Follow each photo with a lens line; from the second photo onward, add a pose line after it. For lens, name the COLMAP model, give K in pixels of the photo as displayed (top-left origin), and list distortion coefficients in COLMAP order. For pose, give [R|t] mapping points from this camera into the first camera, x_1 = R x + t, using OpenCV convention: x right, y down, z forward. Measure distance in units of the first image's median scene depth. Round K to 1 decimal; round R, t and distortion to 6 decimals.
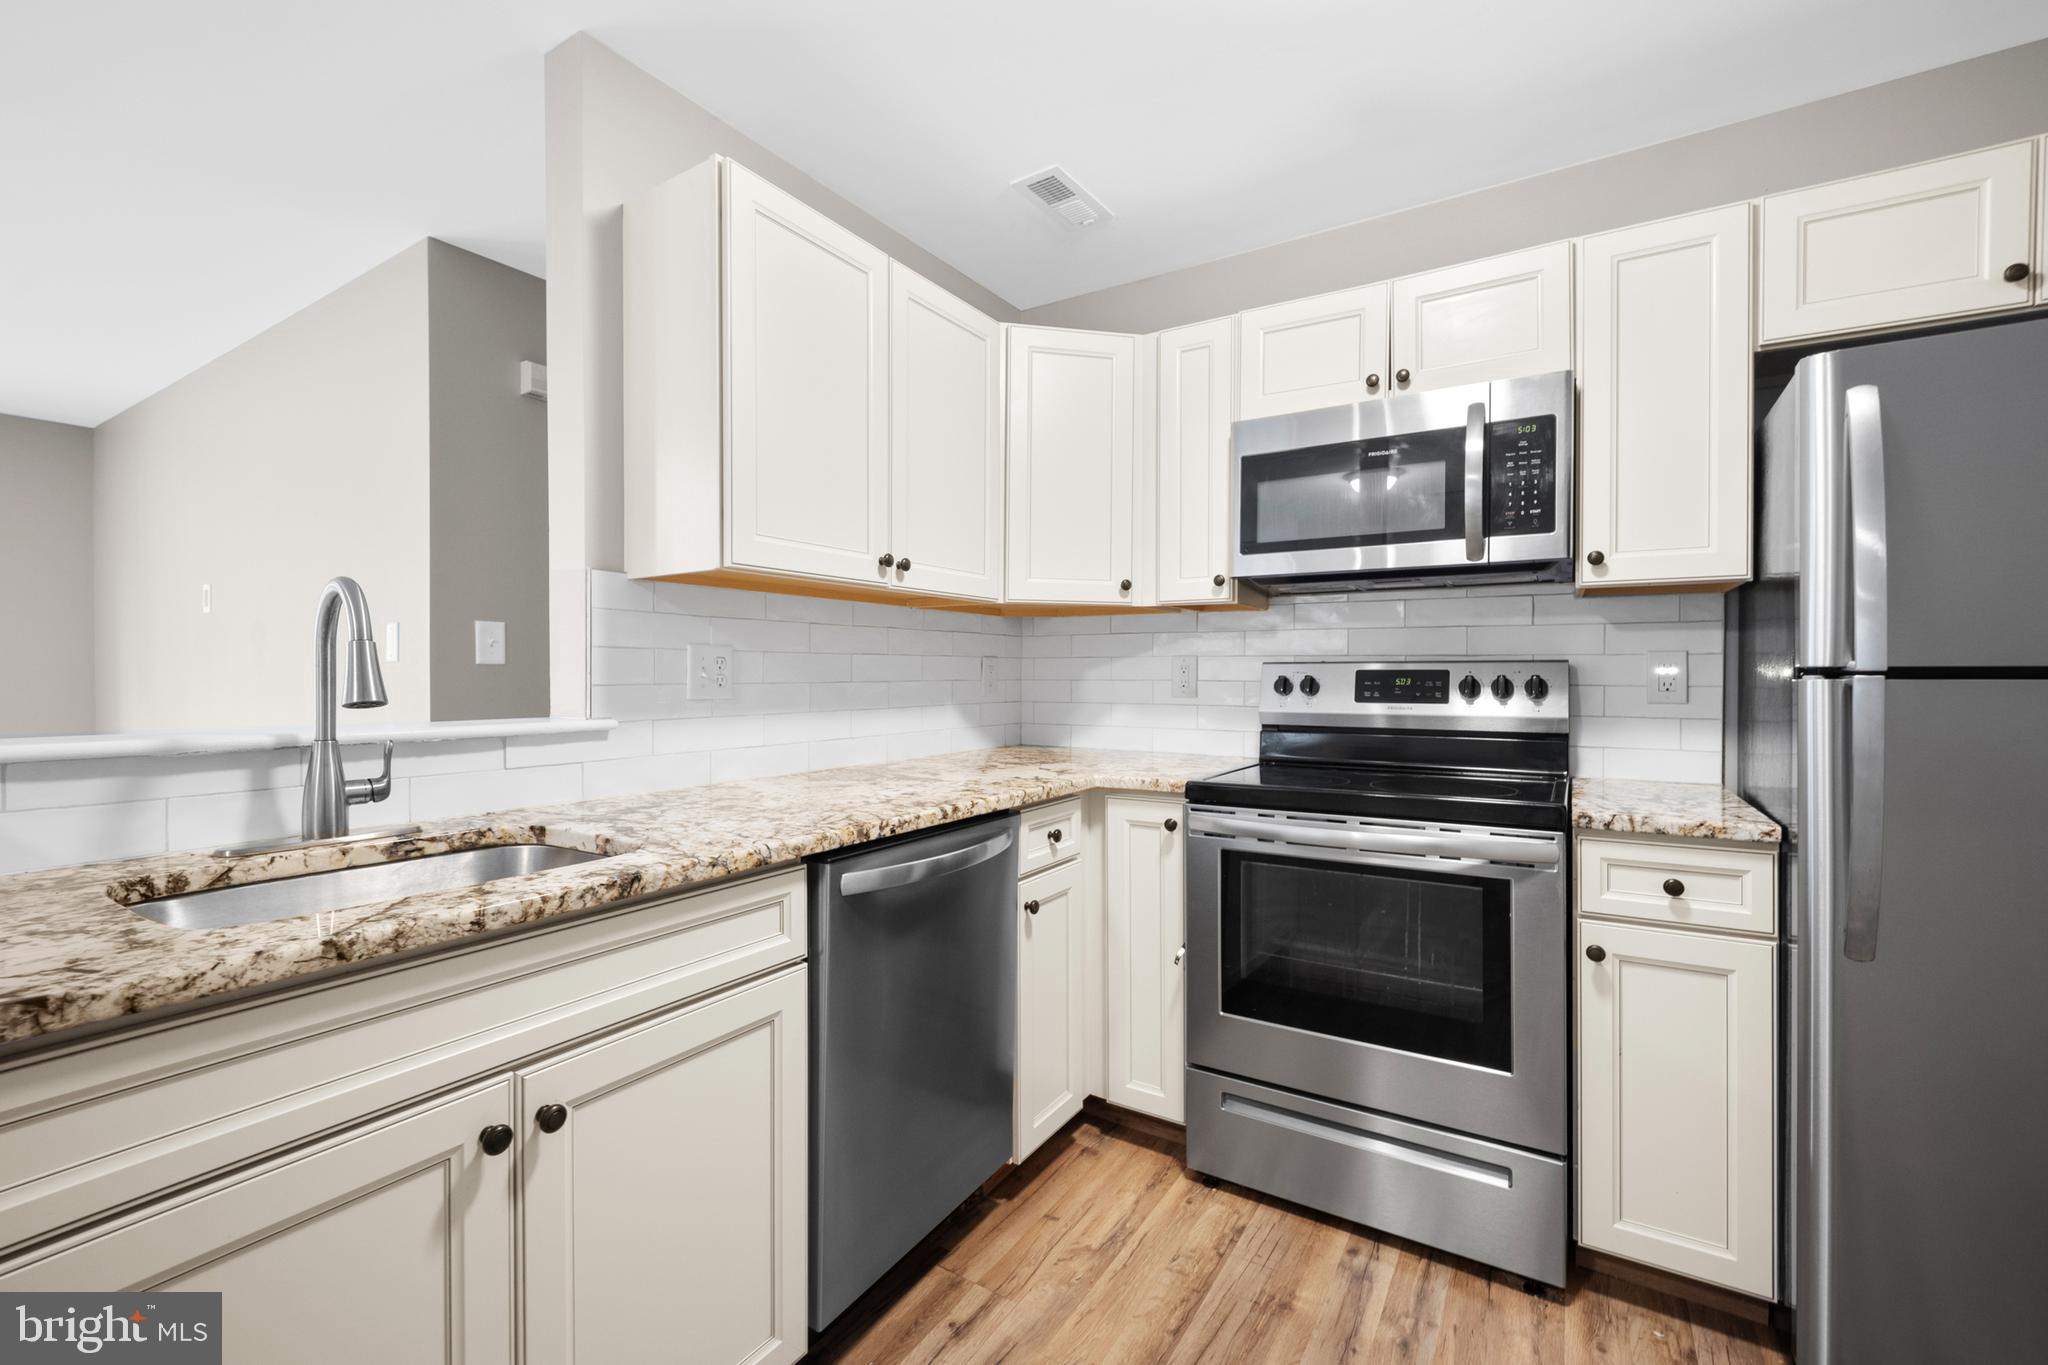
lens RADIAL K [[859.6, 0, 1024.3], [0, 859.6, 679.2], [0, 0, 1]] dist [-0.011539, -0.000506]
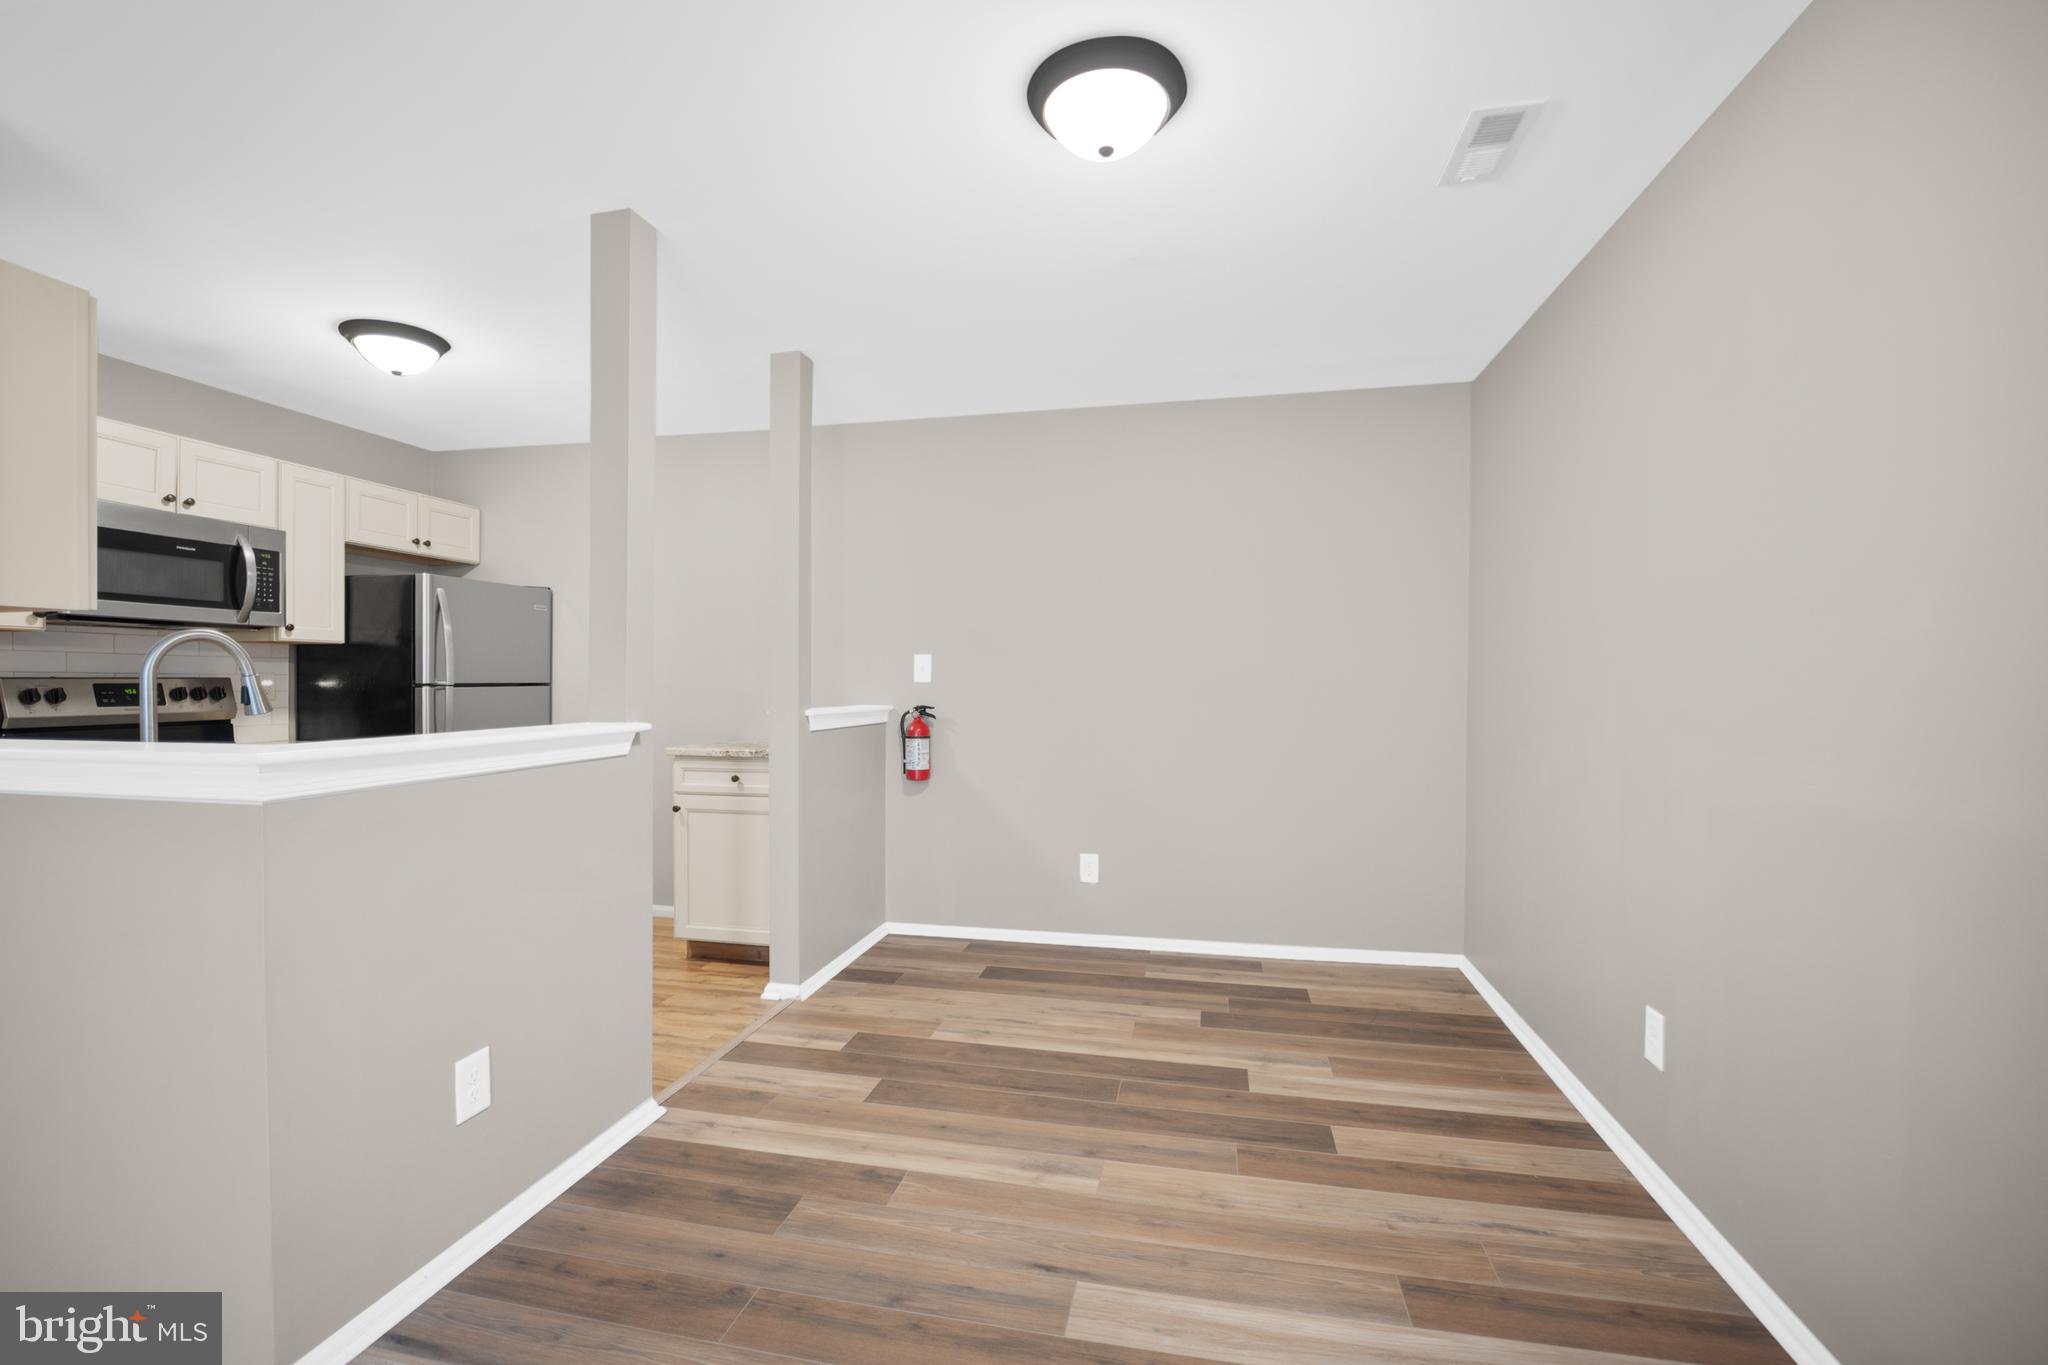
lens RADIAL K [[859.6, 0, 1023.9], [0, 859.6, 680.7], [0, 0, 1]] dist [-0.011539, -0.000506]
pose [[-0.353611, -0.003659, 0.935385, -1.718821], [0.002634, 0.999984, 0.004908, -0.022119], [-0.935389, 0.004199, -0.353596, 0.102654]]
